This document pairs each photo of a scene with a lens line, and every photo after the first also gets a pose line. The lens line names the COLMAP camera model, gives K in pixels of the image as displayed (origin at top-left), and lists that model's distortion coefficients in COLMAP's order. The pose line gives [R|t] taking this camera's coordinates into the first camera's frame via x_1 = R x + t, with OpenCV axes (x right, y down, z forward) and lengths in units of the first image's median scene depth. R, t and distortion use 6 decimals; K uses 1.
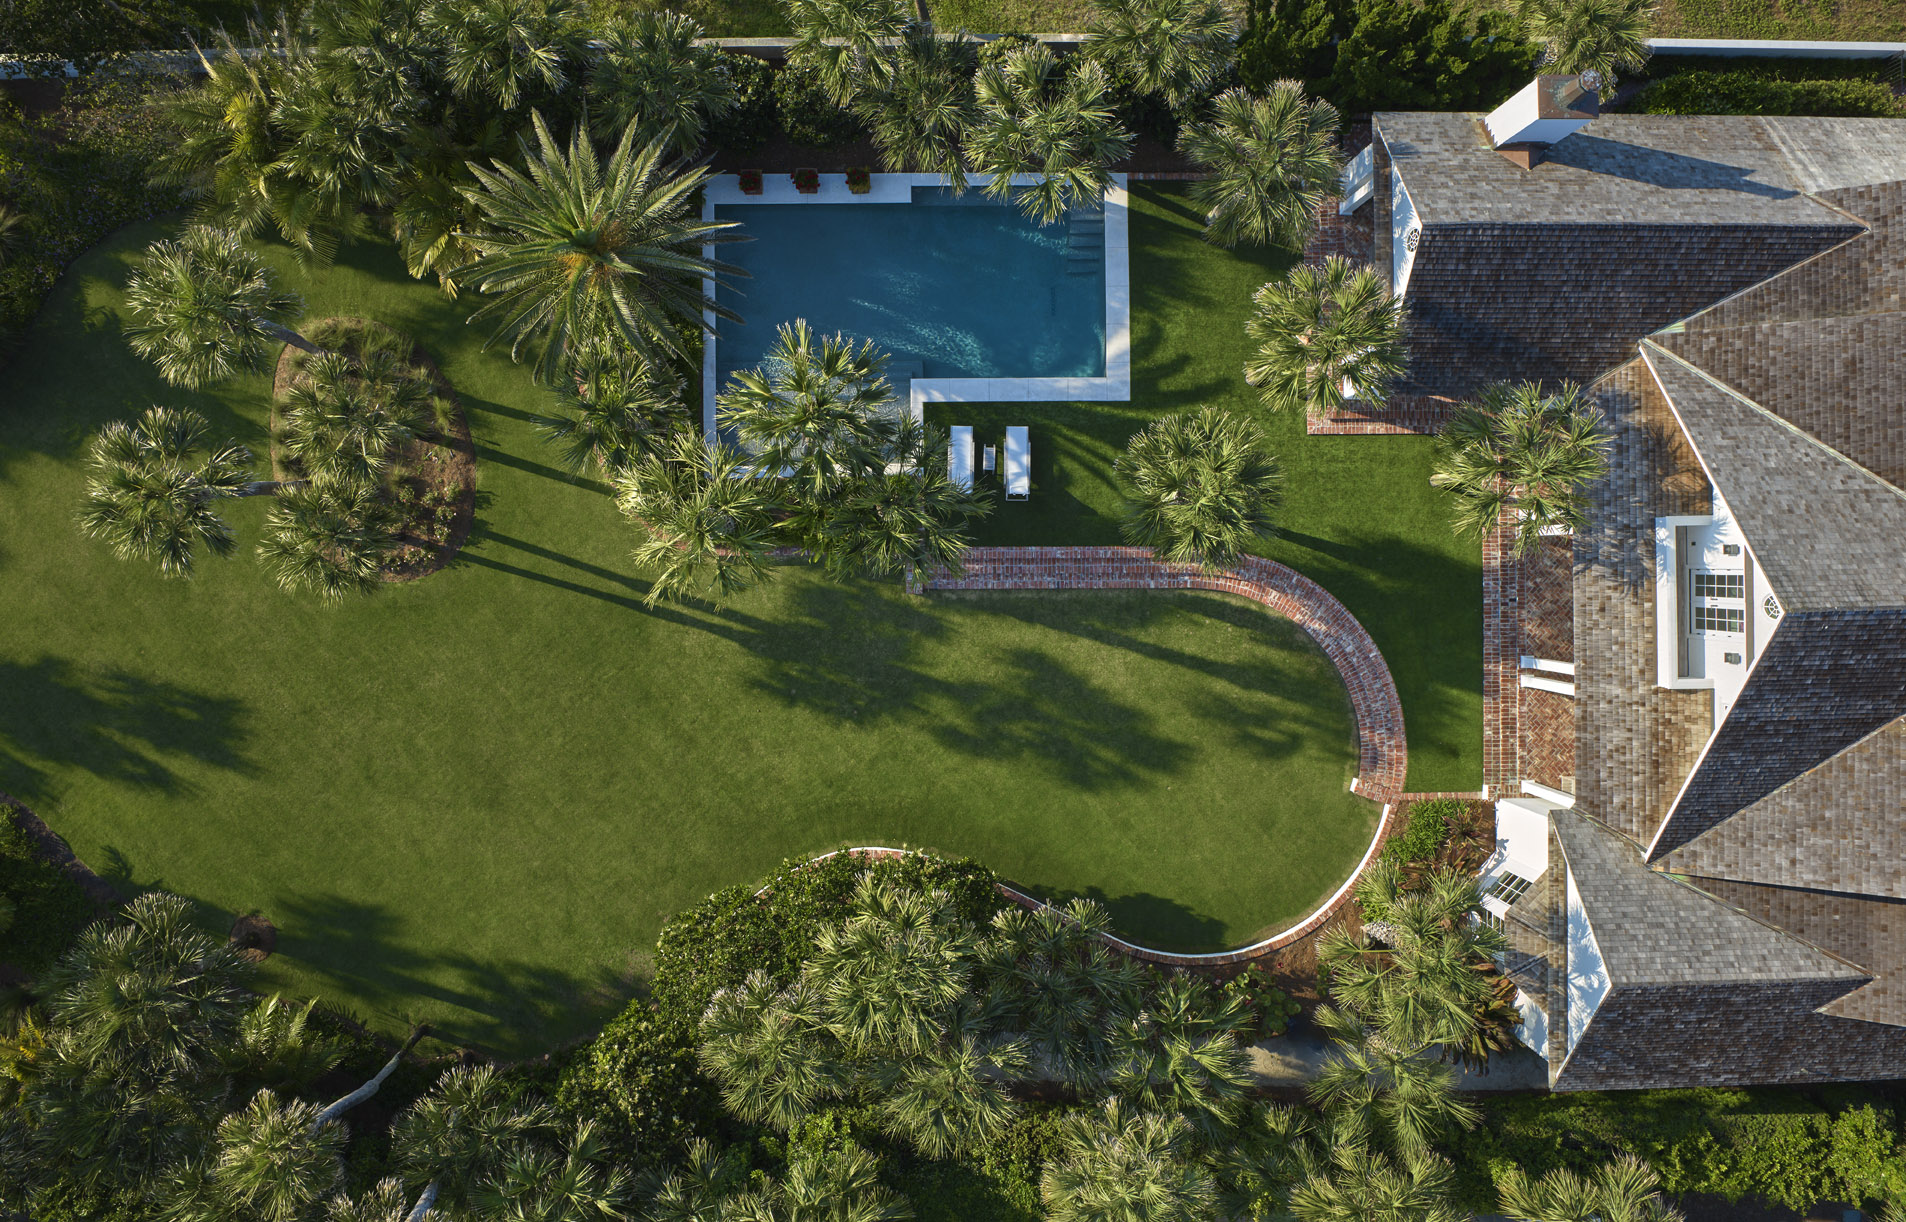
lens RADIAL K [[1648.9, 0, 959.0], [0, 1648.9, 603.3], [0, 0, 1]] dist [-0.008684, -0.001444]
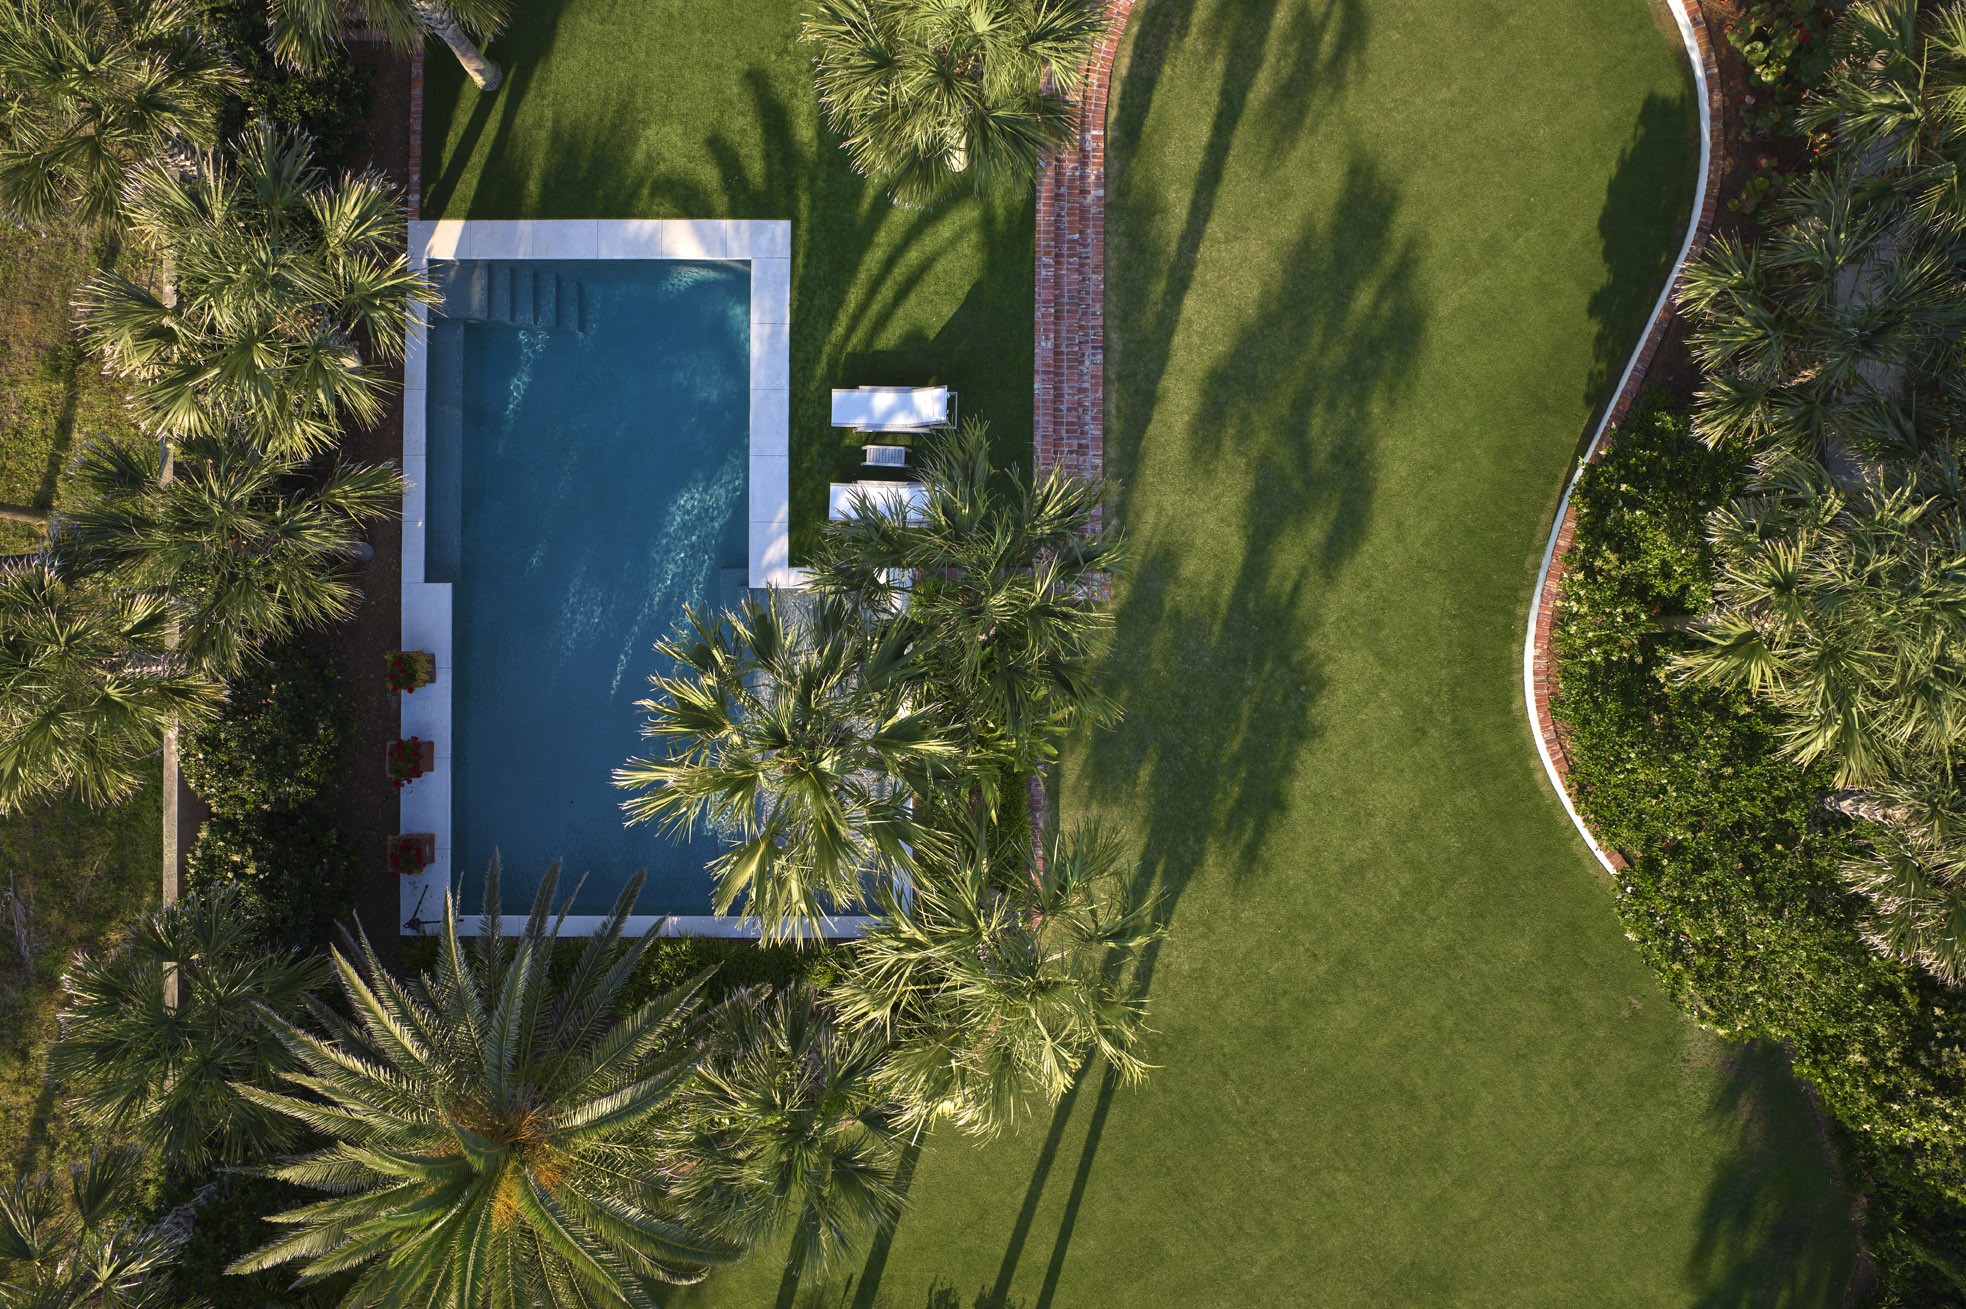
lens RADIAL K [[1349.6, 0, 983.2], [0, 1349.6, 662.2], [0, 0, 1]] dist [-0.046823, 0.000780]
pose [[0.013630, -0.999605, -0.024590, -0.044032], [0.999896, 0.013508, 0.005119, -0.055523], [-0.004785, -0.024658, 0.999685, 0.531518]]
